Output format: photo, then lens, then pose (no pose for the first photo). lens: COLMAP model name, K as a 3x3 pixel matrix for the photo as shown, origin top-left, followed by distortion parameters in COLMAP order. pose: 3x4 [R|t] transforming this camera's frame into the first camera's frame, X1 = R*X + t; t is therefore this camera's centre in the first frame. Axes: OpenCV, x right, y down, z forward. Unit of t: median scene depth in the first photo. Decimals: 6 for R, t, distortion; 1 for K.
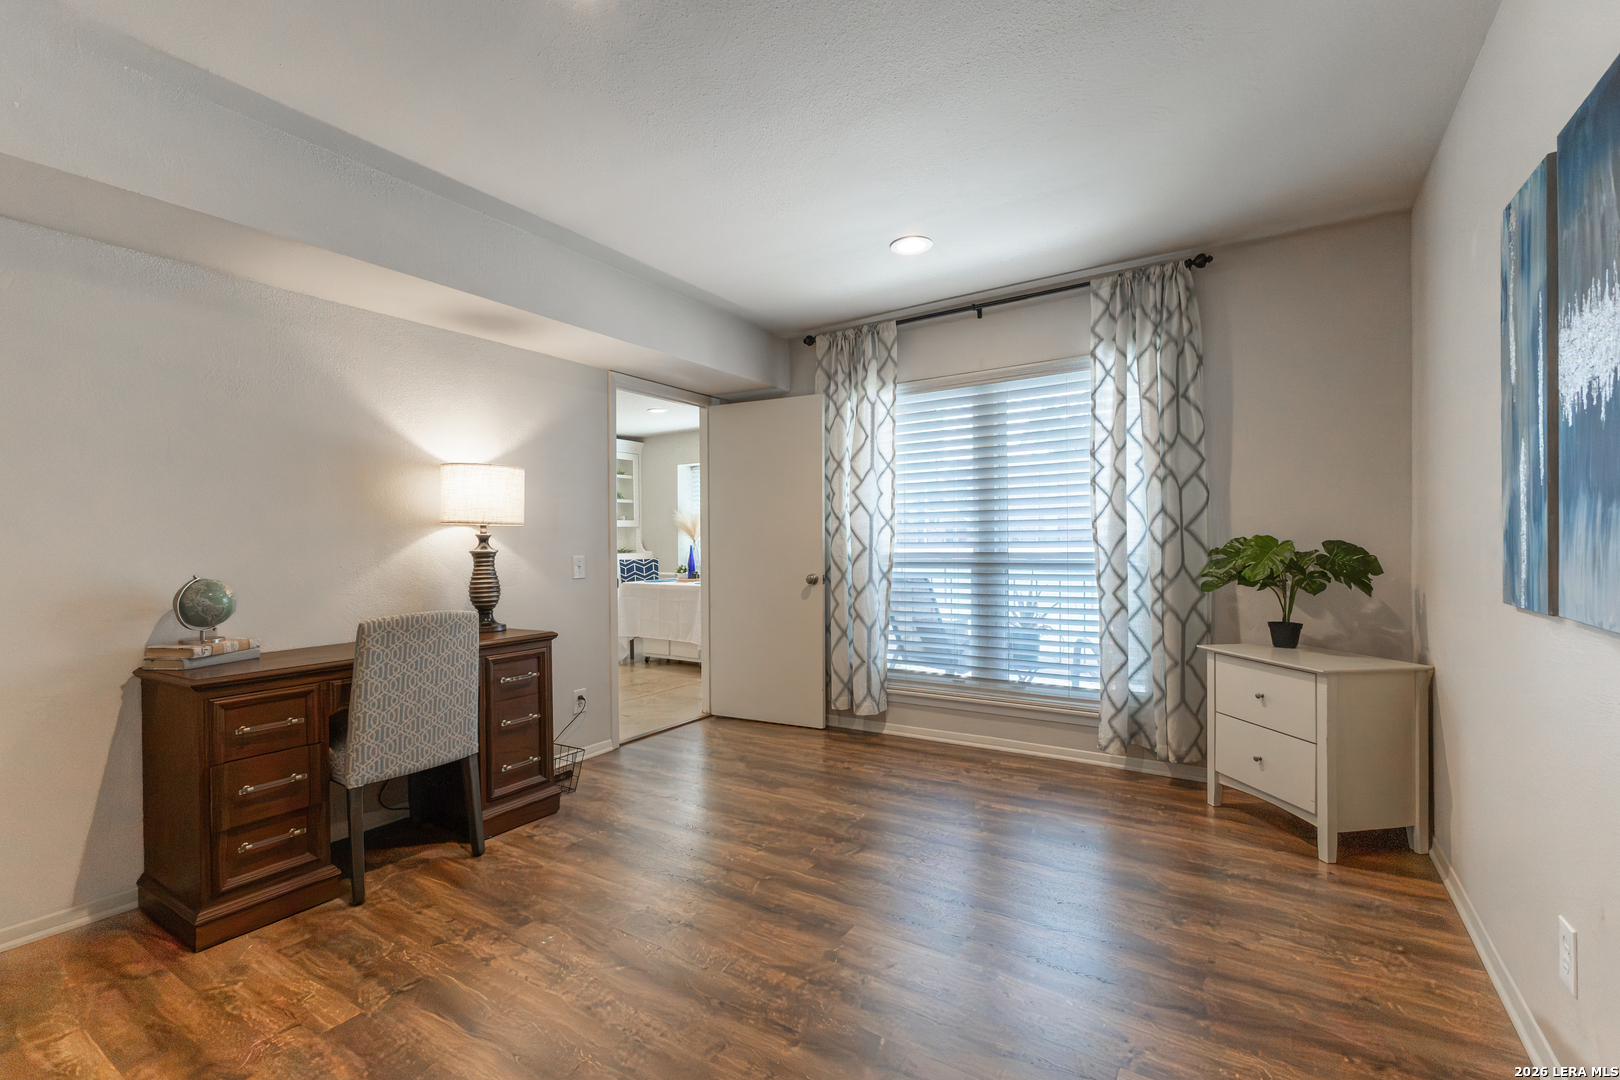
lens RADIAL K [[710.4, 0, 813.3], [0, 710.4, 540.5], [0, 0, 1]] dist [0.000378, 0.000003]
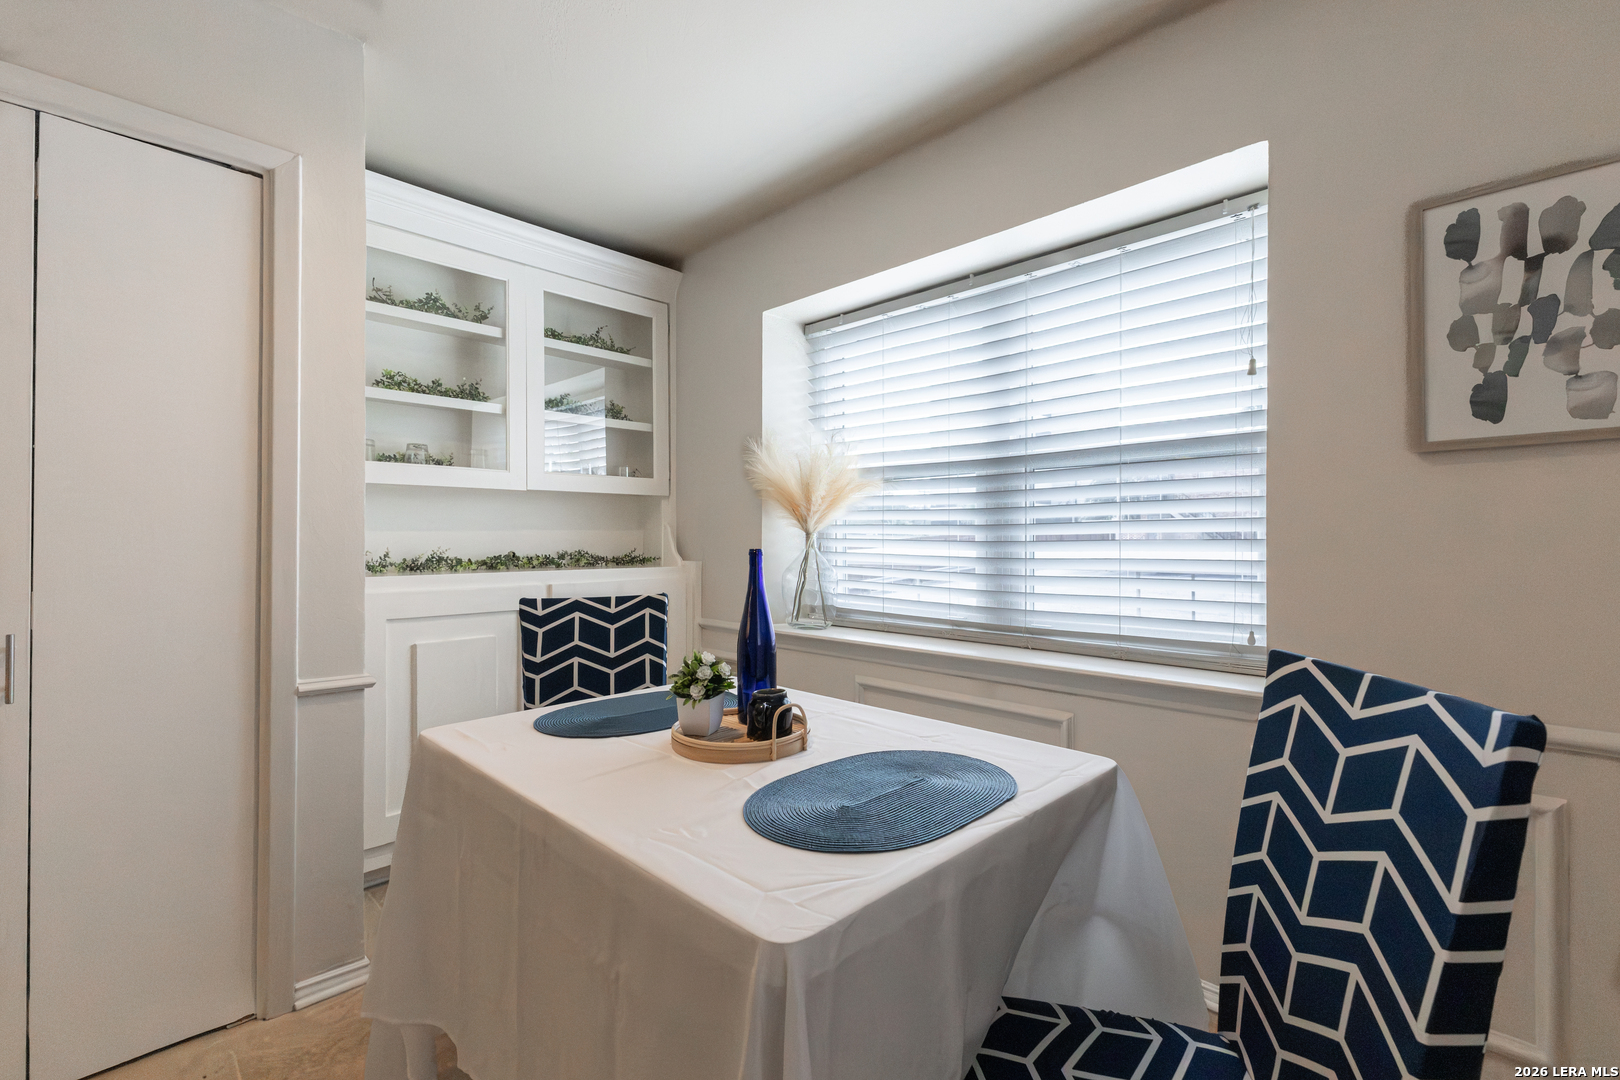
lens RADIAL K [[710.4, 0, 808.6], [0, 710.4, 542.2], [0, 0, 1]] dist [0.000378, 0.000003]
pose [[0.978053, 0.010636, -0.208084, -0.109467], [-0.011977, 0.999915, -0.005186, 0.006135], [0.208011, 0.007565, 0.978097, 0.748603]]
